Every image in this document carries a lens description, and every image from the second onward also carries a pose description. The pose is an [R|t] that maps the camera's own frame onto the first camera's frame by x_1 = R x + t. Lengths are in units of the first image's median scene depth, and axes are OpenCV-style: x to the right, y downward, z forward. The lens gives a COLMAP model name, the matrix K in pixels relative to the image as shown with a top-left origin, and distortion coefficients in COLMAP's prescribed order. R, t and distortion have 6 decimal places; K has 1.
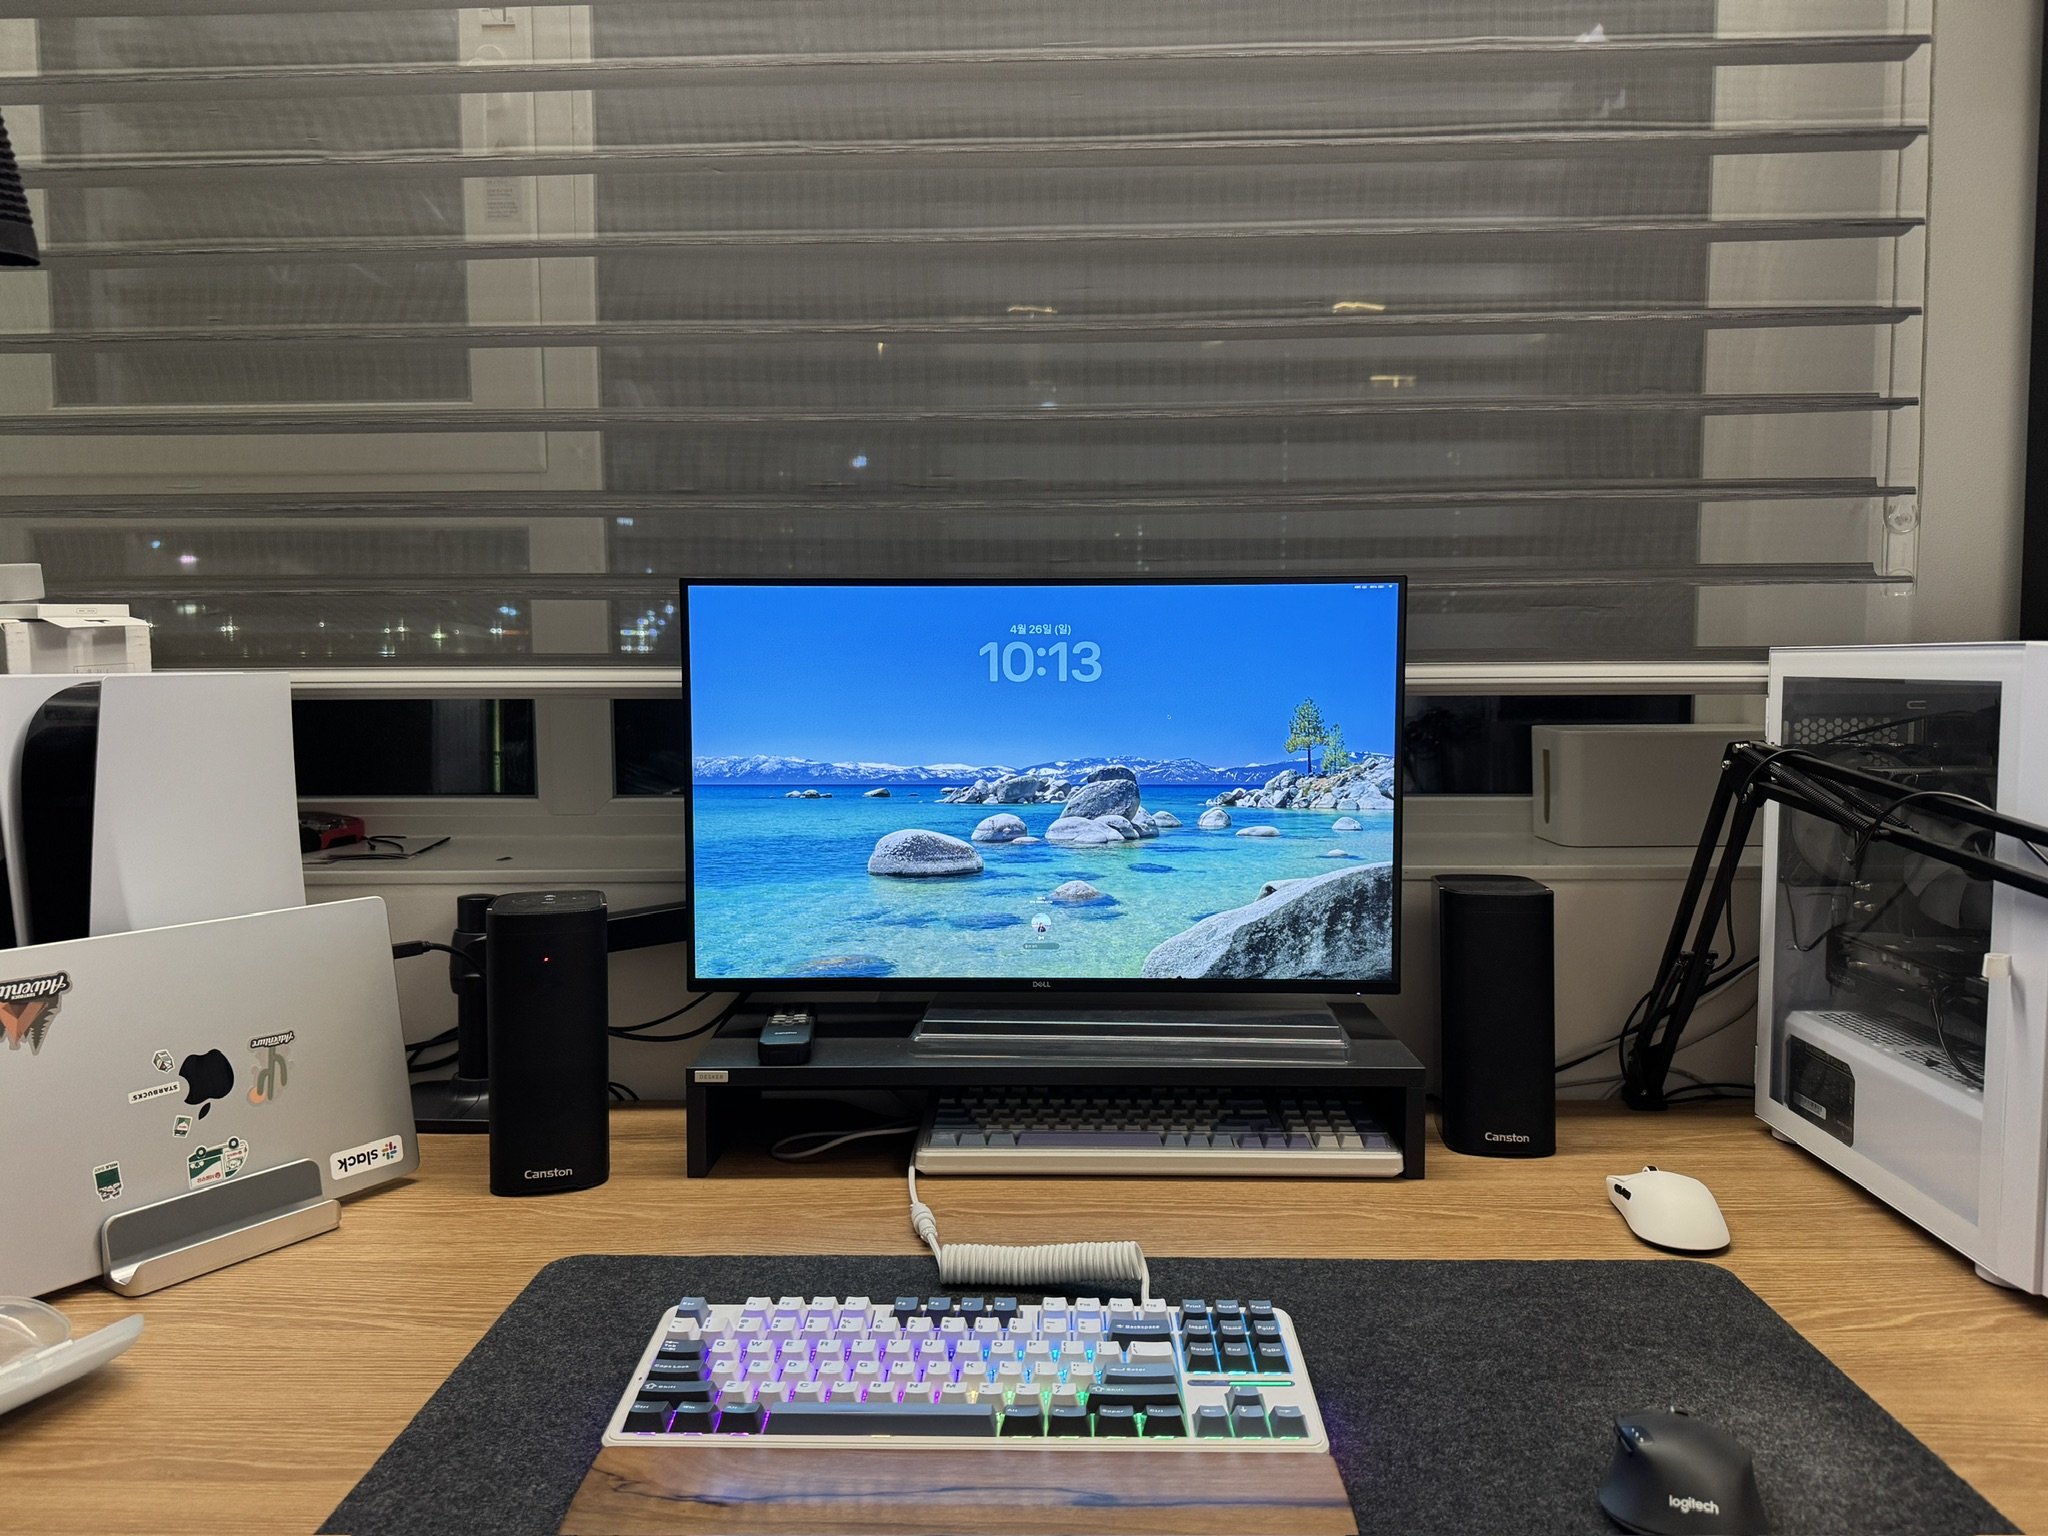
lens RADIAL K [[1451.3, 0, 1024.0], [0, 1451.3, 762.6], [0, 0, 1]] dist [-0.032506, 0.008463]
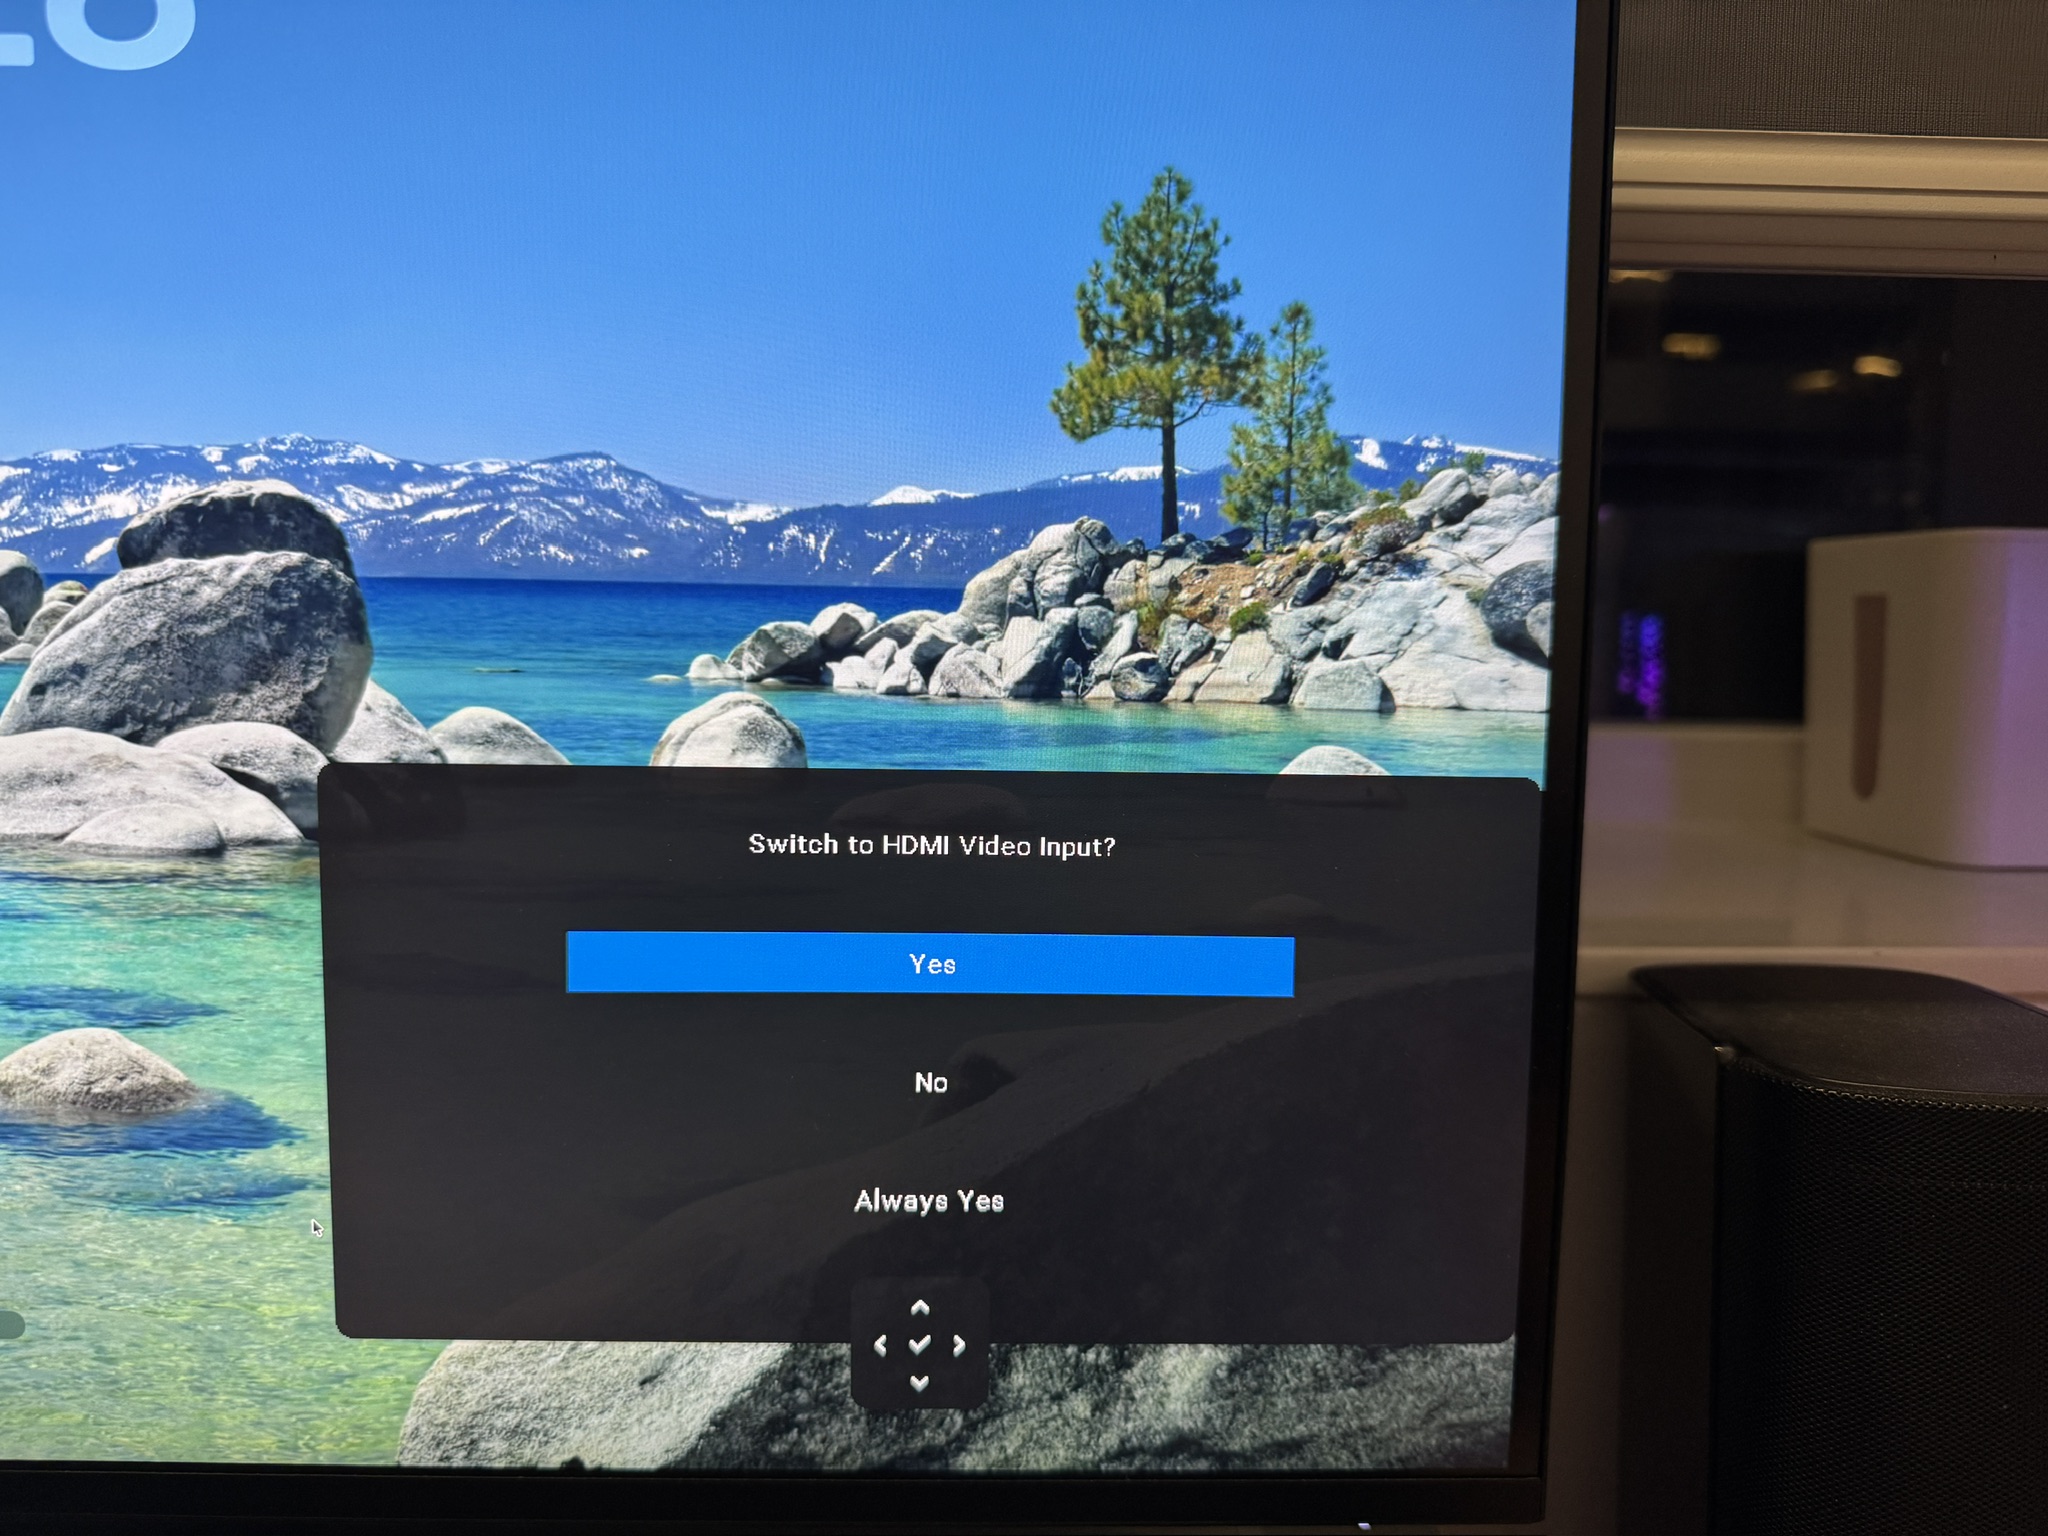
lens RADIAL K [[1451.3, 0, 1021.6], [0, 1451.3, 774.6], [0, 0, 1]] dist [-0.032506, 0.008463]
pose [[0.994104, 0.013305, 0.107609, 0.151623], [-0.013665, 0.999903, 0.002610, 0.041784], [-0.107564, -0.004065, 0.994190, 0.783090]]
